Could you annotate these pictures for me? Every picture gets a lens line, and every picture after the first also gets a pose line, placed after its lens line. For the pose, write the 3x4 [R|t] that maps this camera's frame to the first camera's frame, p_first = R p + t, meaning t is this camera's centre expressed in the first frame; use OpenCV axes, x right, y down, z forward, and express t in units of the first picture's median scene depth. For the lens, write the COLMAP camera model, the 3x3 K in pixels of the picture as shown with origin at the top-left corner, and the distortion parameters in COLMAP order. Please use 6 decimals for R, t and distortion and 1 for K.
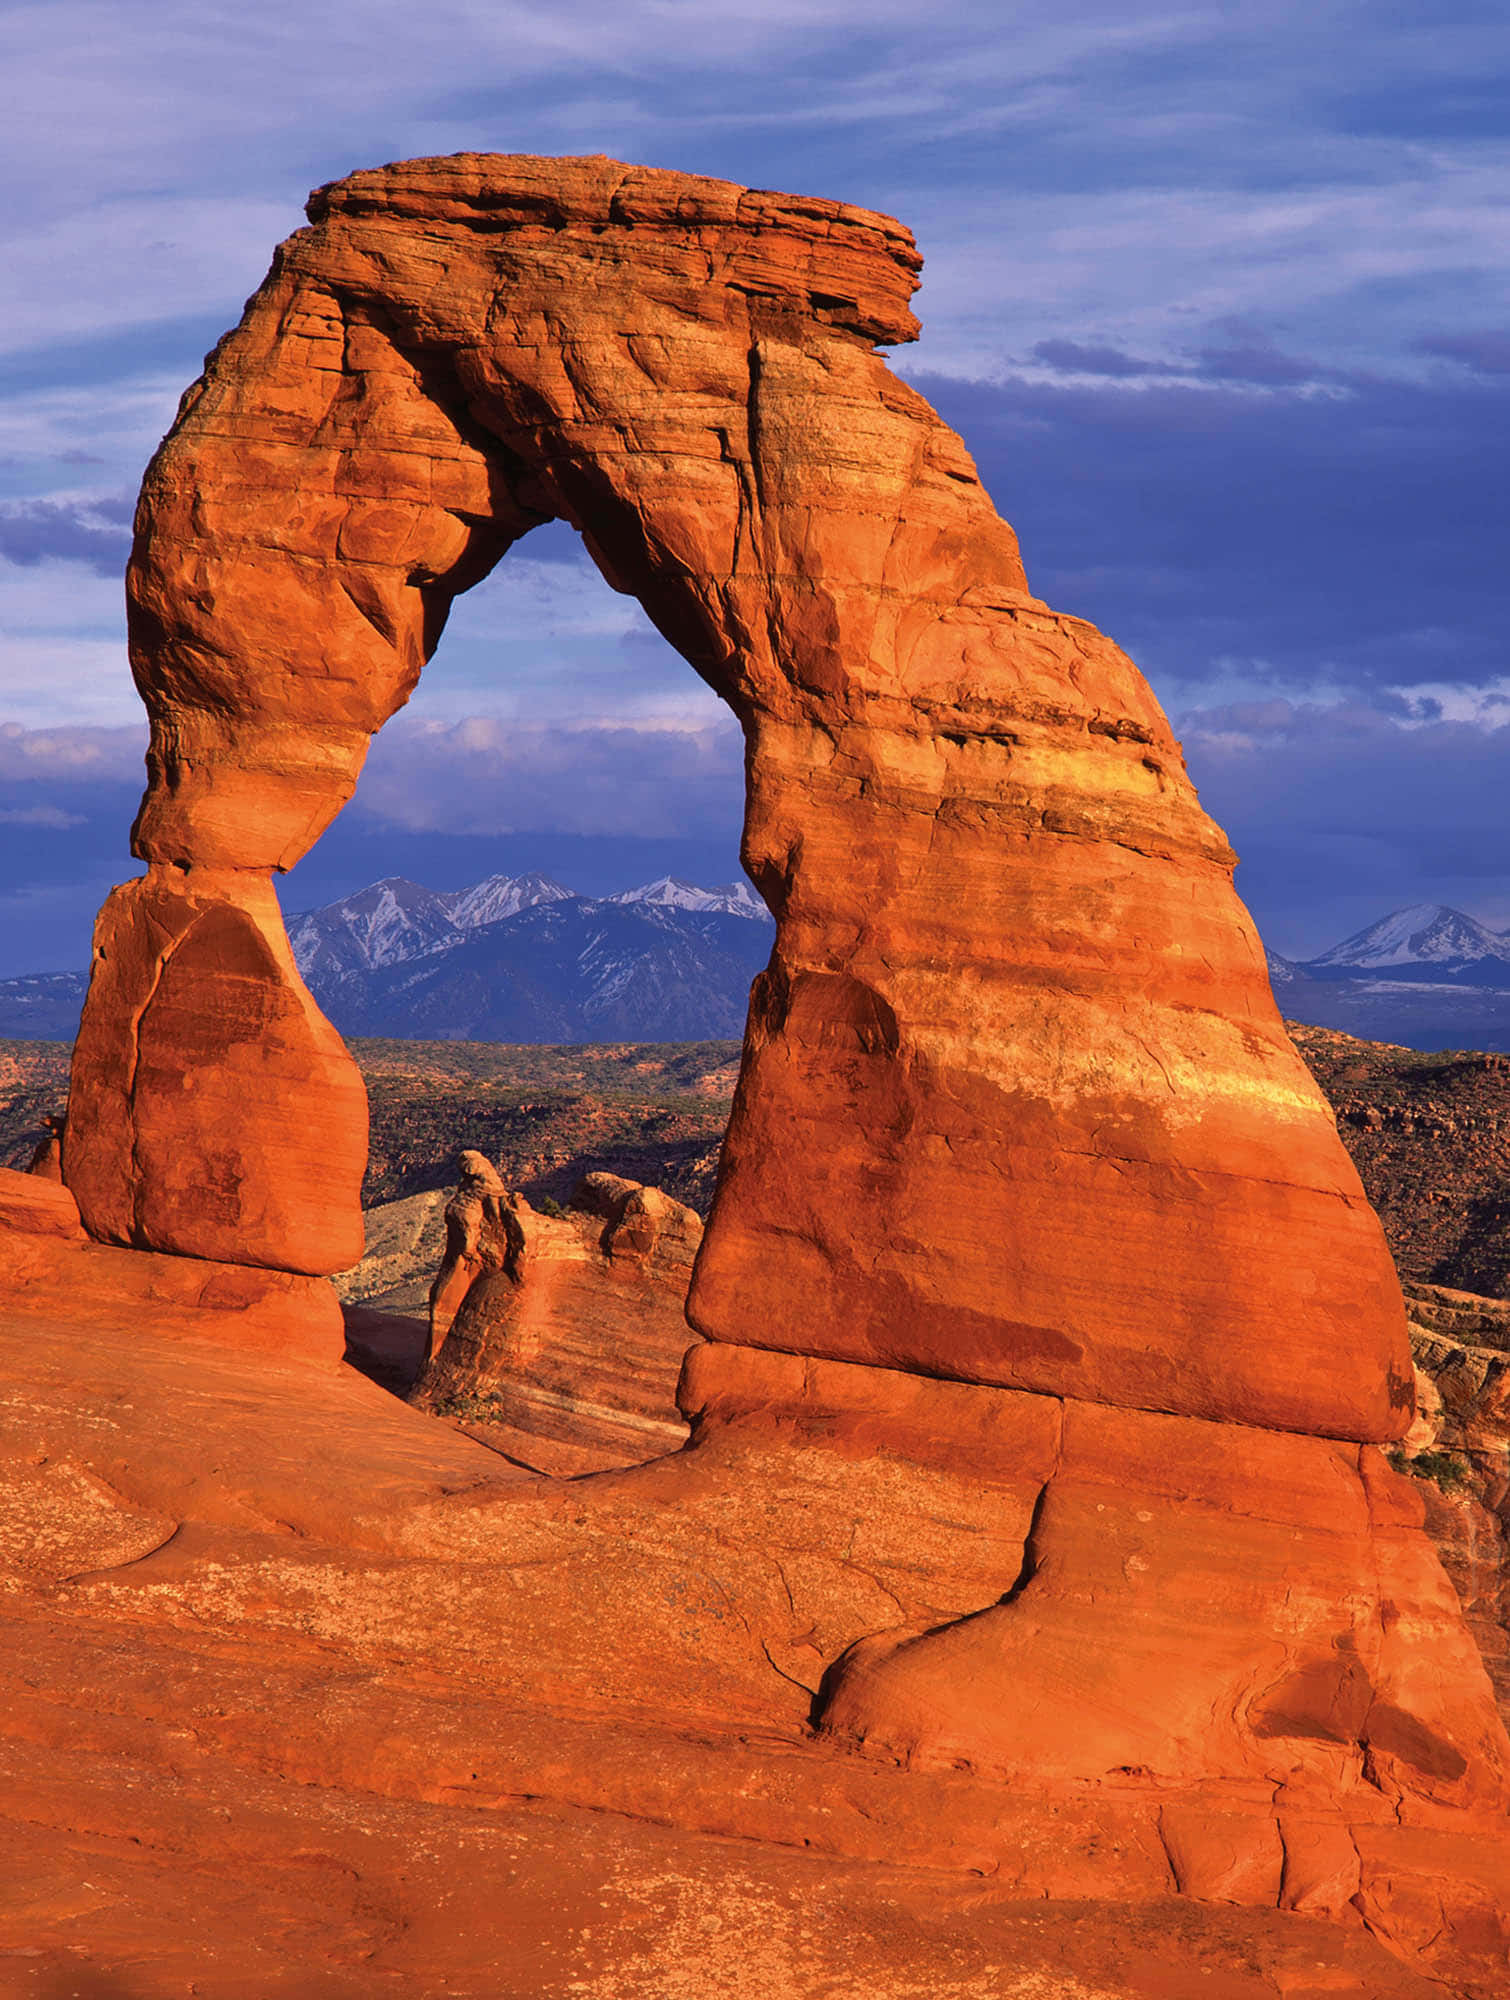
lens RADIAL K [[5259.3, 0, 696.7], [0, 5259.3, 1064.0], [0, 0, 1]] dist [0.310998, 0.904426]
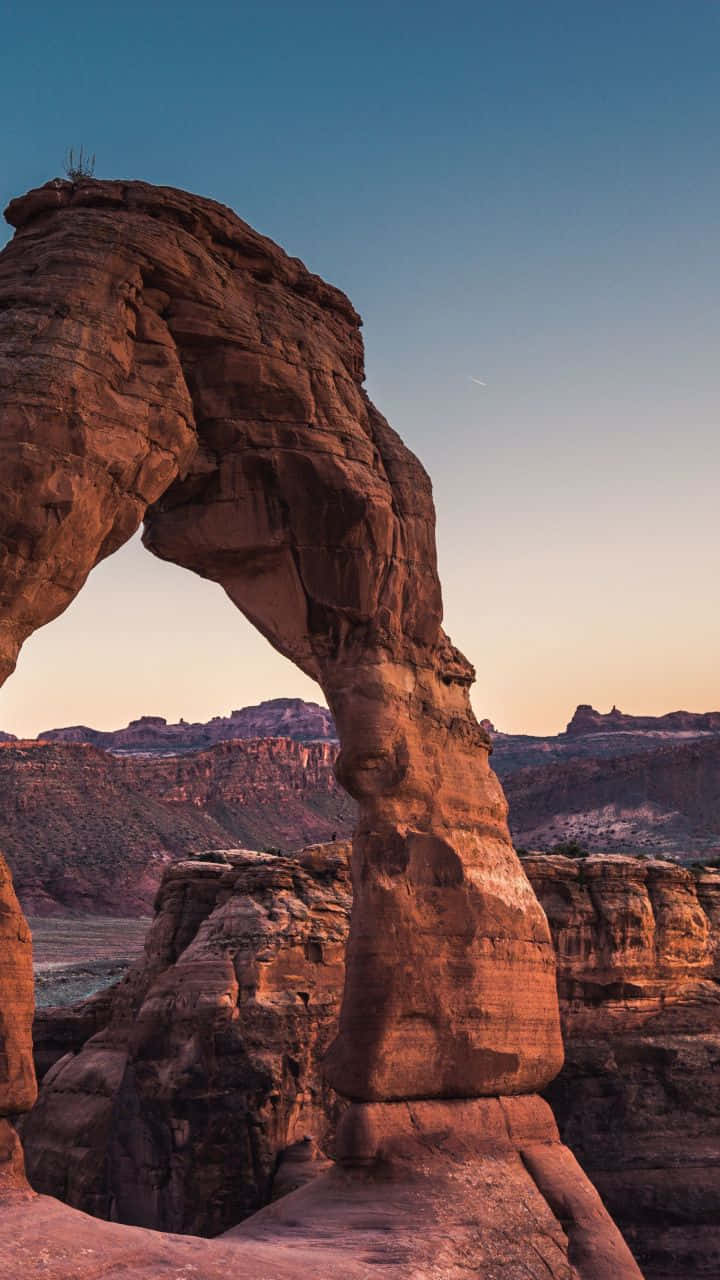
lens RADIAL K [[1829.5, 0, 360.0], [0, 1829.5, 640.0], [0, 0, 1]] dist [-0.003004, 0.005525]
pose [[0.162736, 0.069397, 0.984226, -0.481085], [0.005345, 0.997447, -0.071213, -0.034646], [-0.986655, 0.016850, 0.161949, 0.924622]]
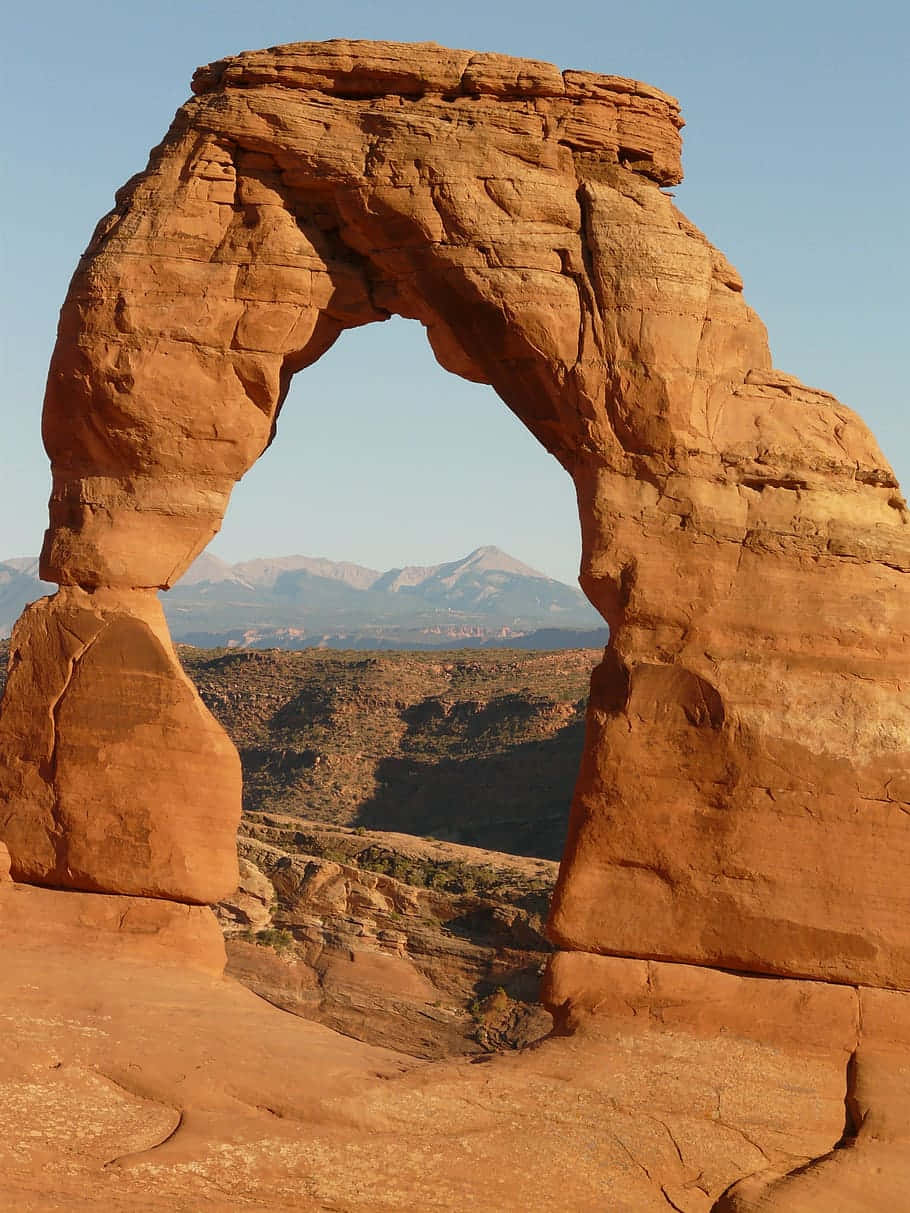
lens RADIAL K [[3621.2, 0, 457.1], [0, 3621.2, 578.4], [0, 0, 1]] dist [0.093743, 0.780964]
pose [[0.977532, -0.017034, 0.210096, -0.210940], [0.021638, 0.999573, -0.019634, -0.021933], [-0.209671, 0.023739, 0.977484, 0.130666]]
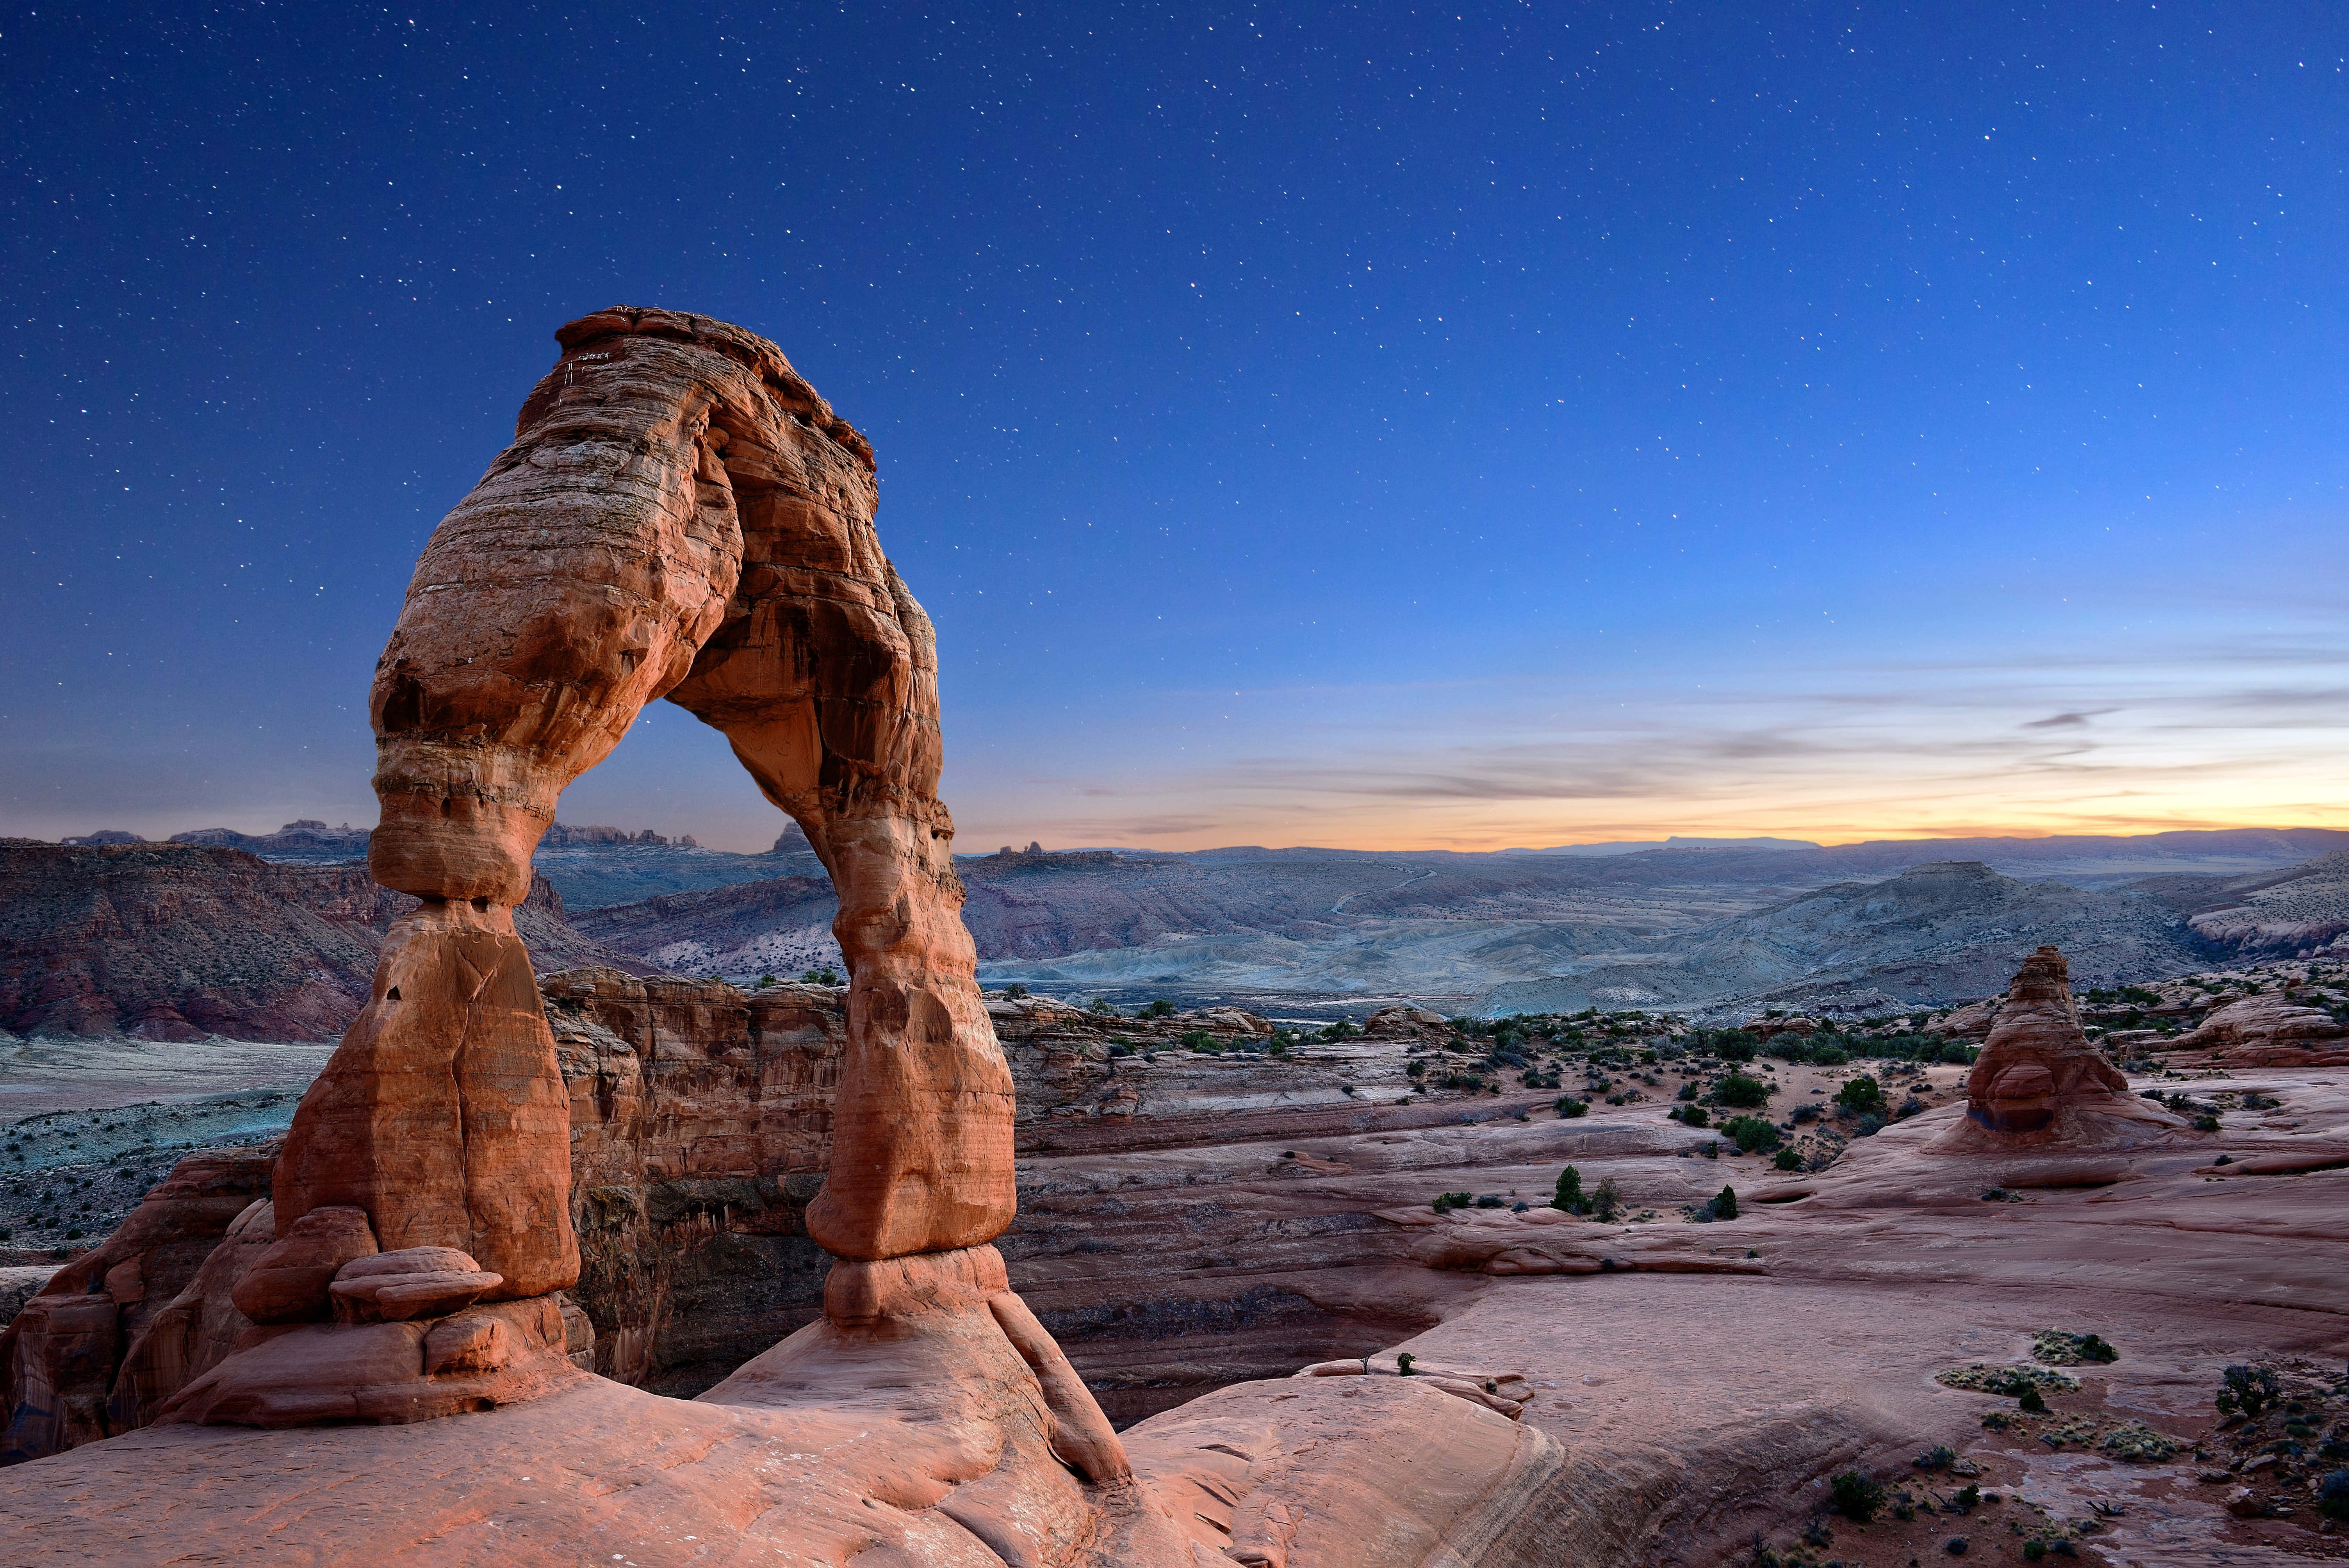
lens RADIAL K [[1889.6, 0, 1174.5], [0, 1889.6, 784.0], [0, 0, 1]] dist [-0.083741, 0.081376]
pose [[-0.159469, 0.054905, 0.985675, -0.500601], [-0.013133, 0.998246, -0.057730, -0.044599], [-0.987116, -0.022151, -0.158468, 1.004694]]
